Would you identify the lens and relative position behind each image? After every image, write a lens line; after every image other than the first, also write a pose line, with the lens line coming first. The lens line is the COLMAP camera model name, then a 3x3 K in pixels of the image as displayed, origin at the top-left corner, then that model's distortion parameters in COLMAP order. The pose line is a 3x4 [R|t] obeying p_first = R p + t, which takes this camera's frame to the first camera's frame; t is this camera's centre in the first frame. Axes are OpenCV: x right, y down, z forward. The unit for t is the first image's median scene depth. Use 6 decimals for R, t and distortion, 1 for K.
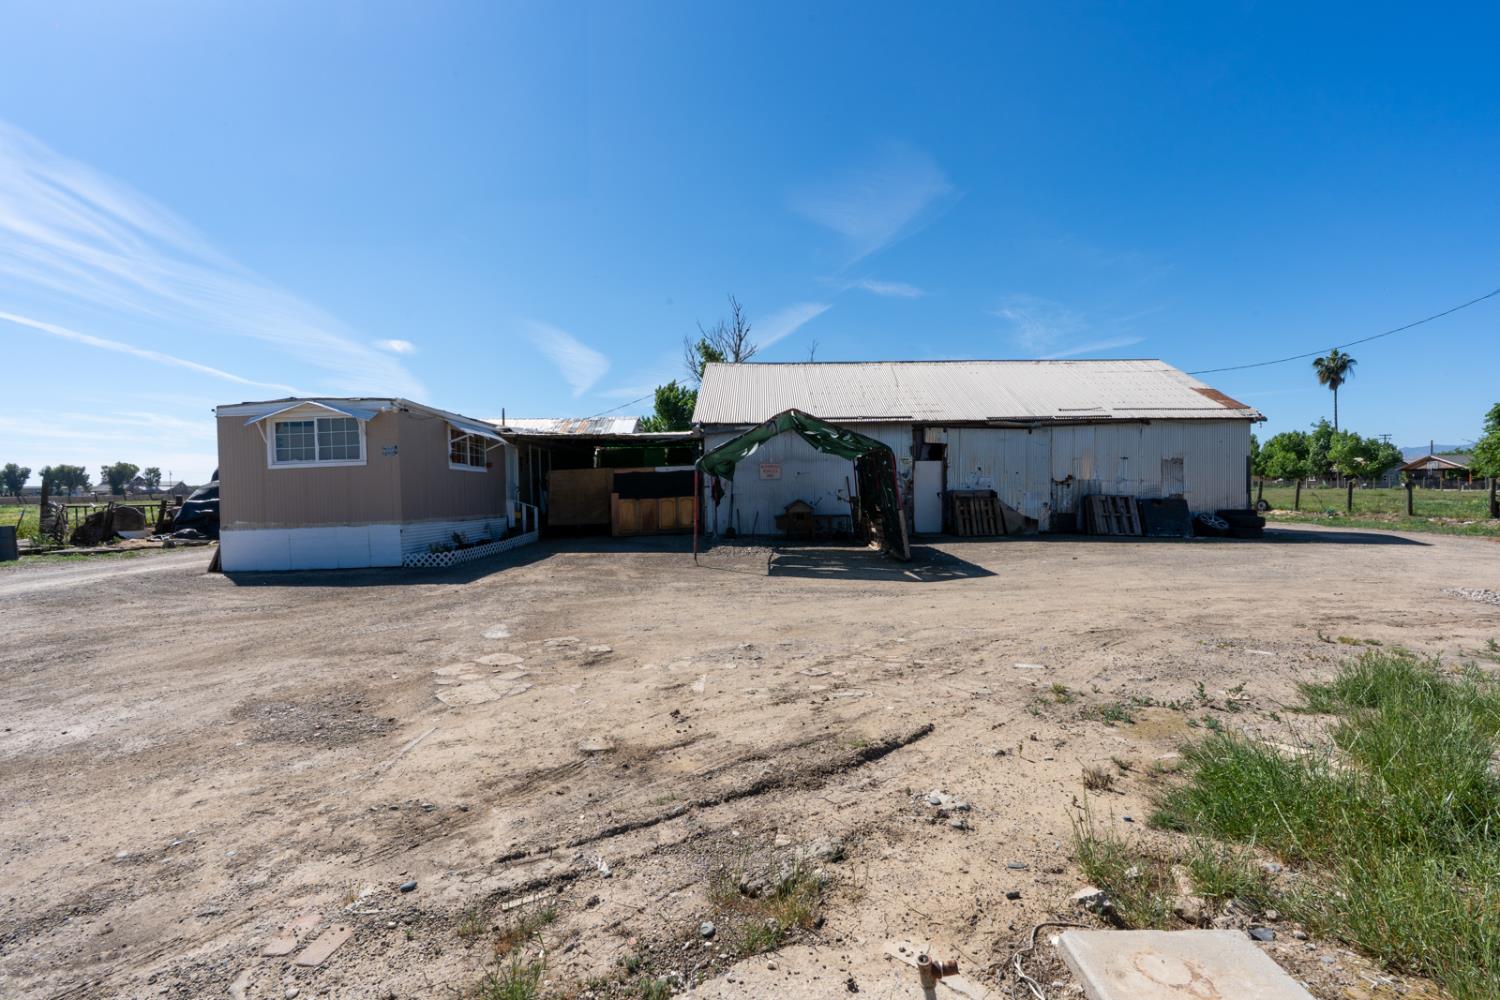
lens RADIAL K [[701.9, 0, 764.1], [0, 701.9, 500.9], [0, 0, 1]] dist [-0.002573, -0.000200]
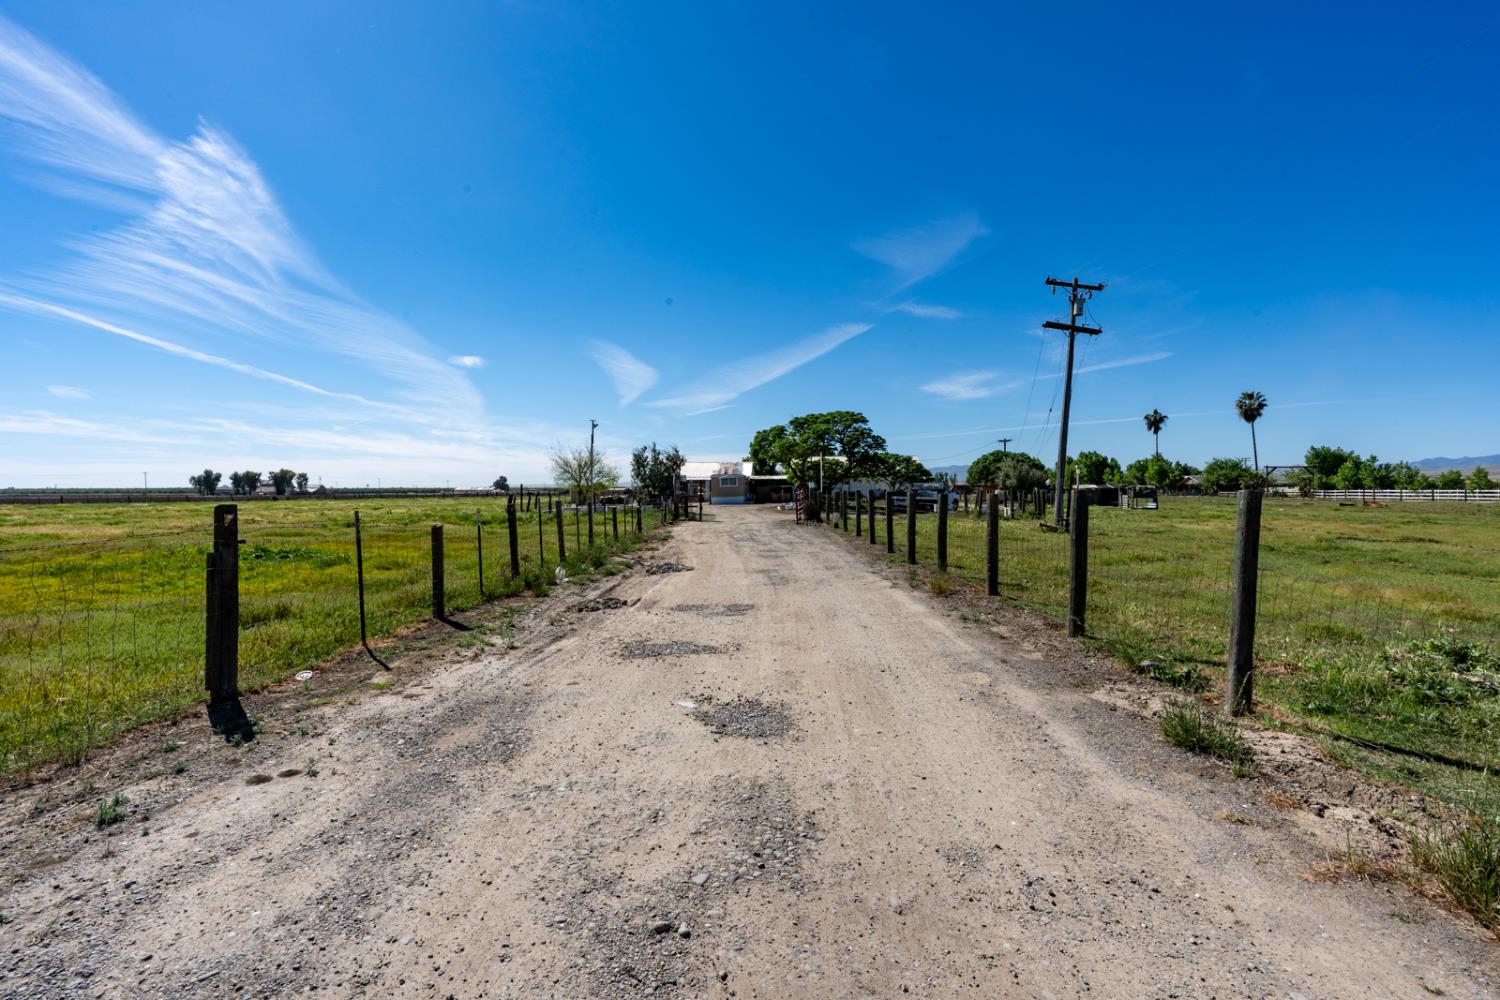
lens RADIAL K [[681.4, 0, 750.0], [0, 681.4, 500.0], [0, 0, 1]] dist [-0.004190, -0.000212]
pose [[0.996479, 0.010228, -0.083215, 0.117859], [-0.011152, 0.999881, -0.010648, 0.086821], [0.083096, 0.011538, 0.996475, -3.118837]]
